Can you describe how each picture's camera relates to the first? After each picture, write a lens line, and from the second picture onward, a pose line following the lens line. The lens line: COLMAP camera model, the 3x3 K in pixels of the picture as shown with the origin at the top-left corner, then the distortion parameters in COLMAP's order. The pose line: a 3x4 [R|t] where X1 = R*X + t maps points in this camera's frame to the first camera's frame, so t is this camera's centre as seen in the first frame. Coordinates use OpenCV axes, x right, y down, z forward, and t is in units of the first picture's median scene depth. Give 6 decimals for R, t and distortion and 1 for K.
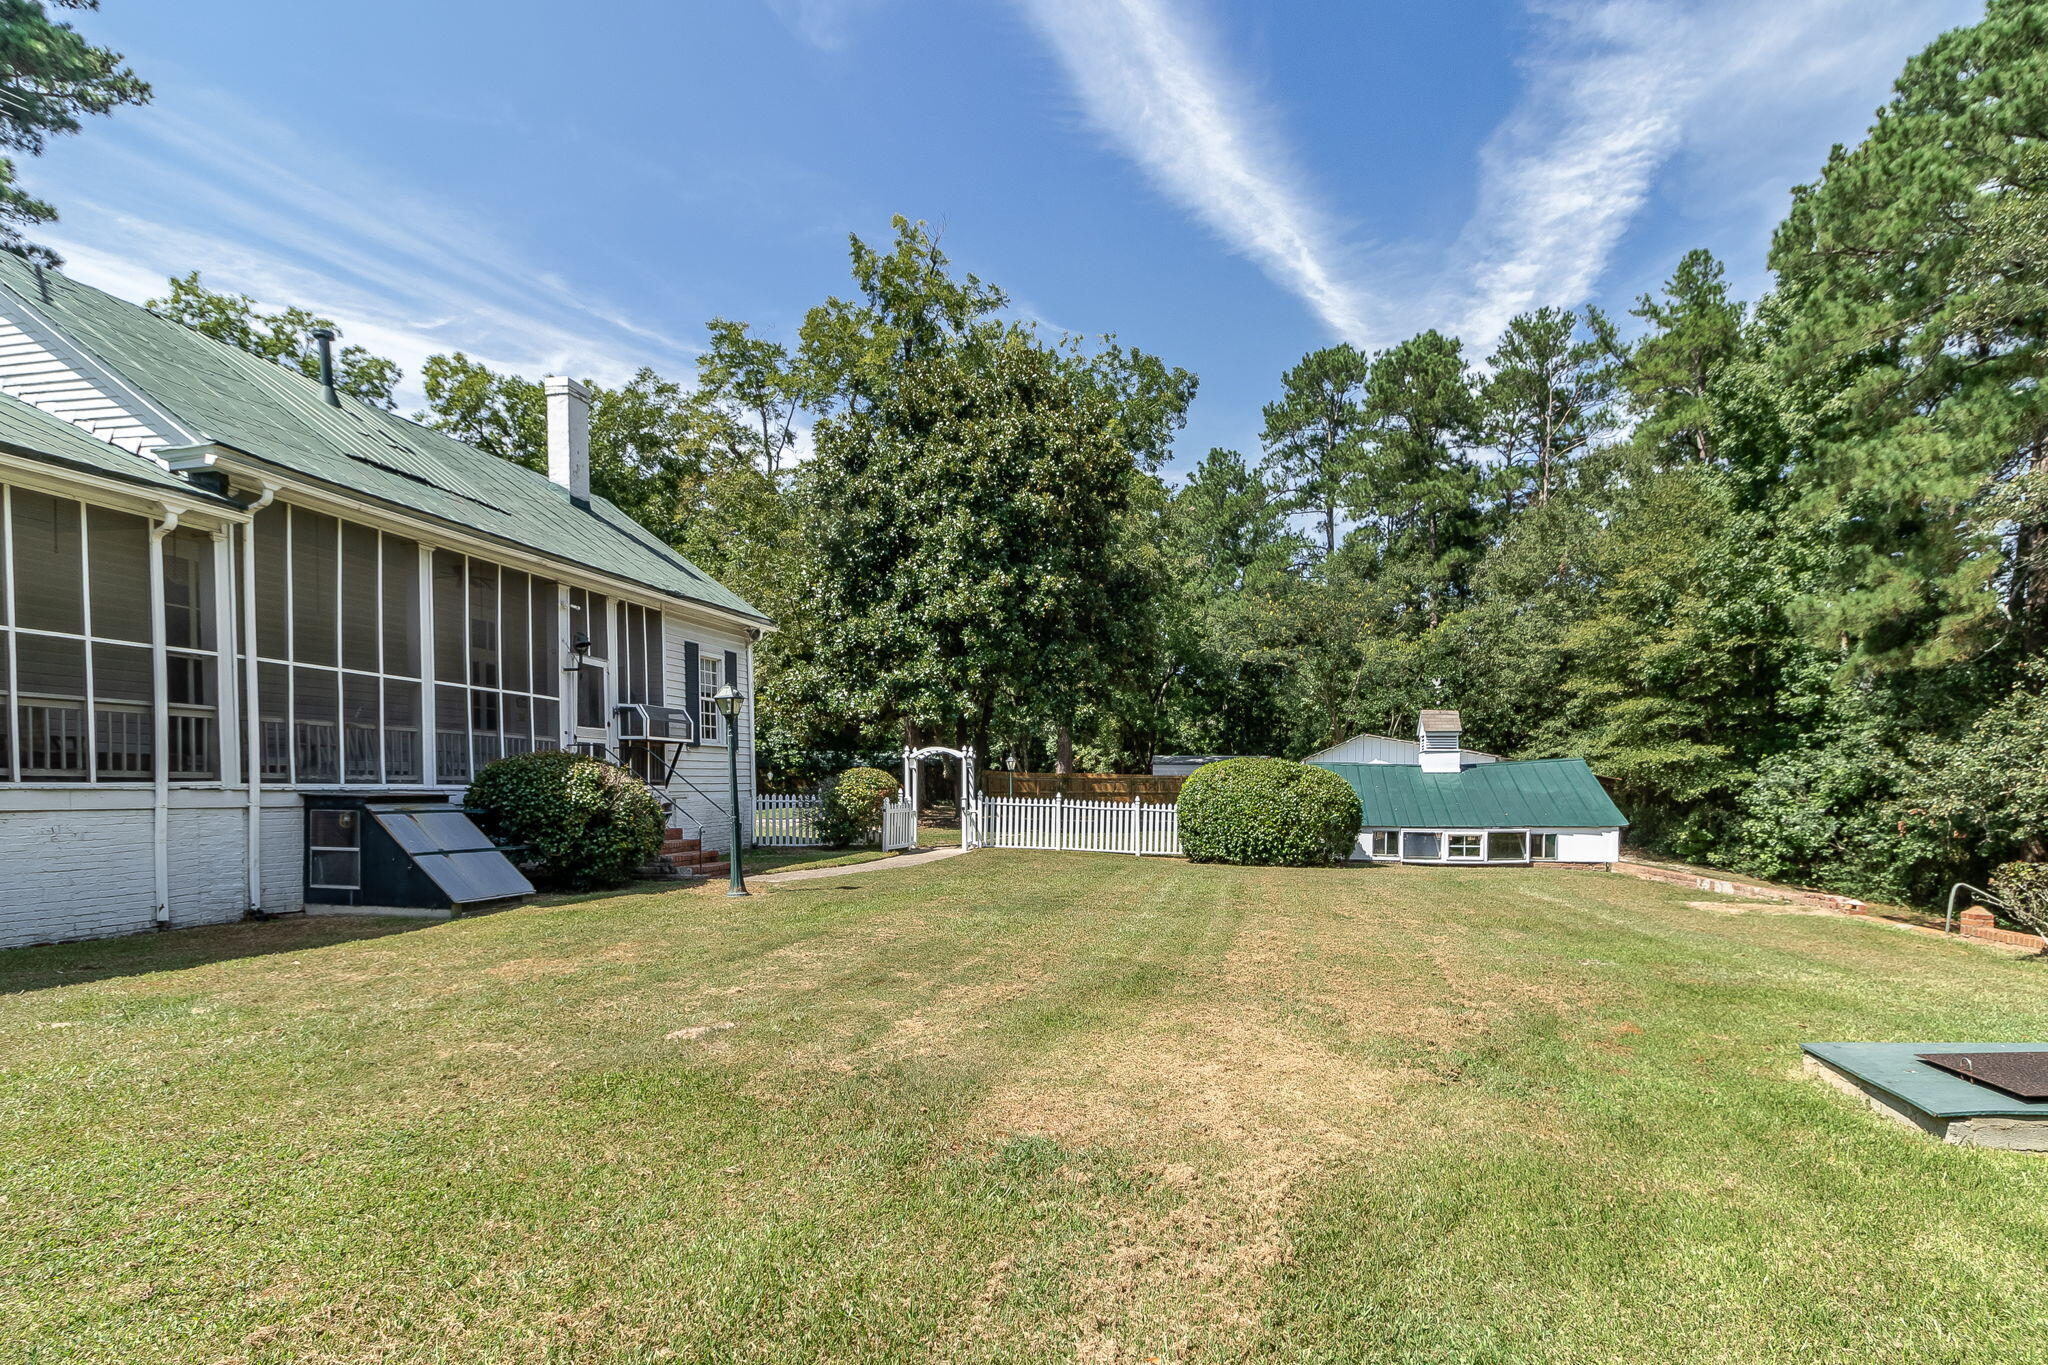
lens RADIAL K [[1003.7, 0, 1072.8], [0, 1003.7, 809.2], [0, 0, 1]] dist [0.000432, -0.000611]
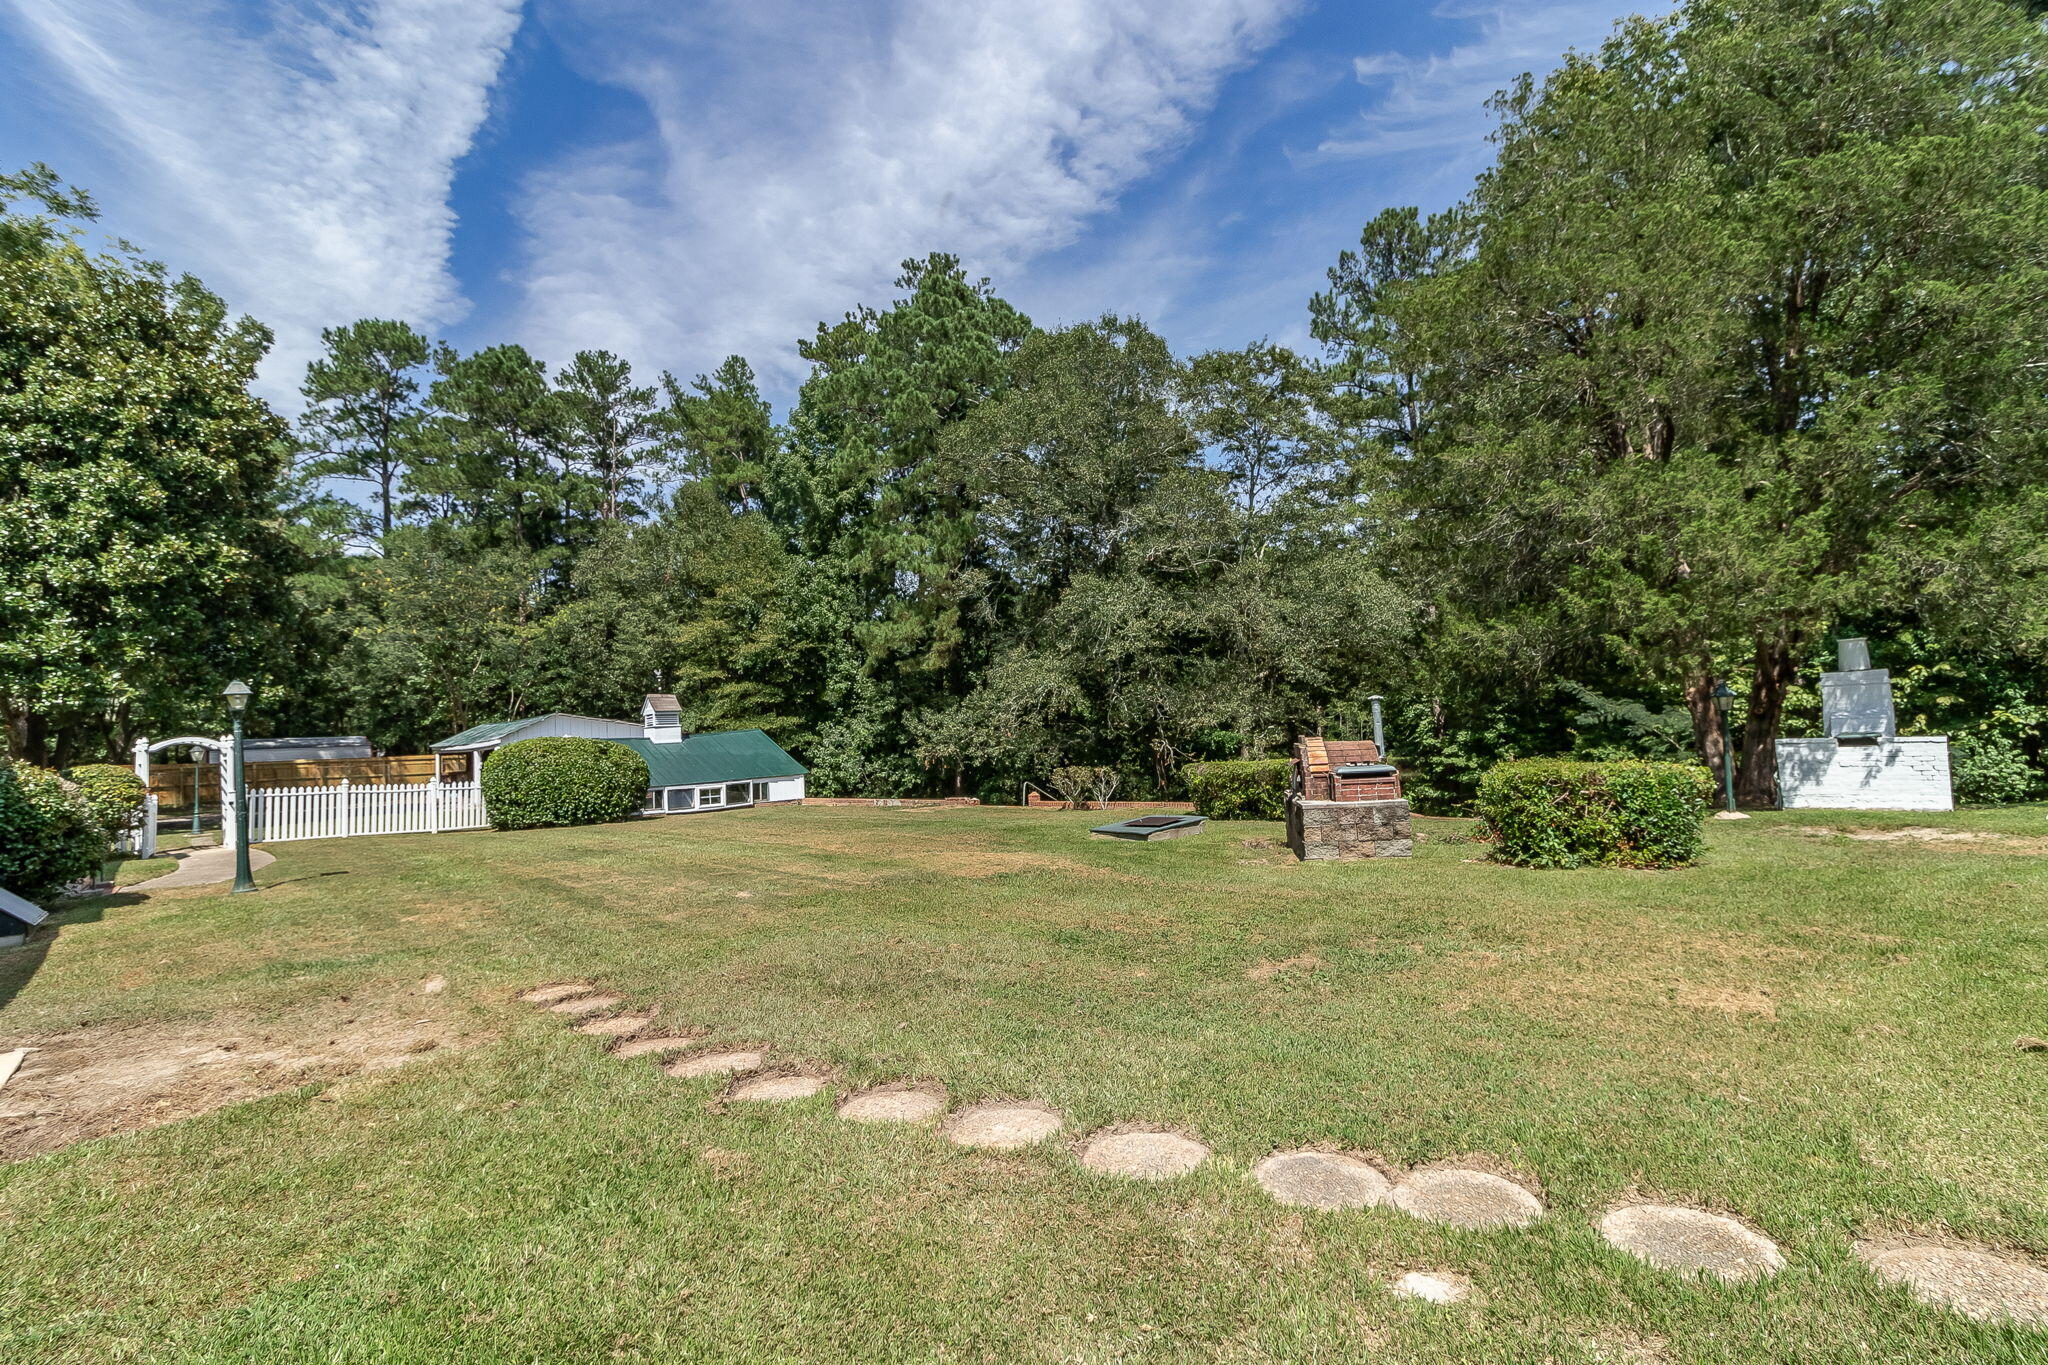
lens RADIAL K [[1003.7, 0, 1023.5], [0, 1003.7, 679.8], [0, 0, 1]] dist [0.000432, -0.000611]
pose [[0.593651, 0.009565, 0.804666, -0.334408], [0.070436, 0.995474, -0.063798, -0.002652], [-0.801634, 0.094551, 0.590290, -0.110368]]
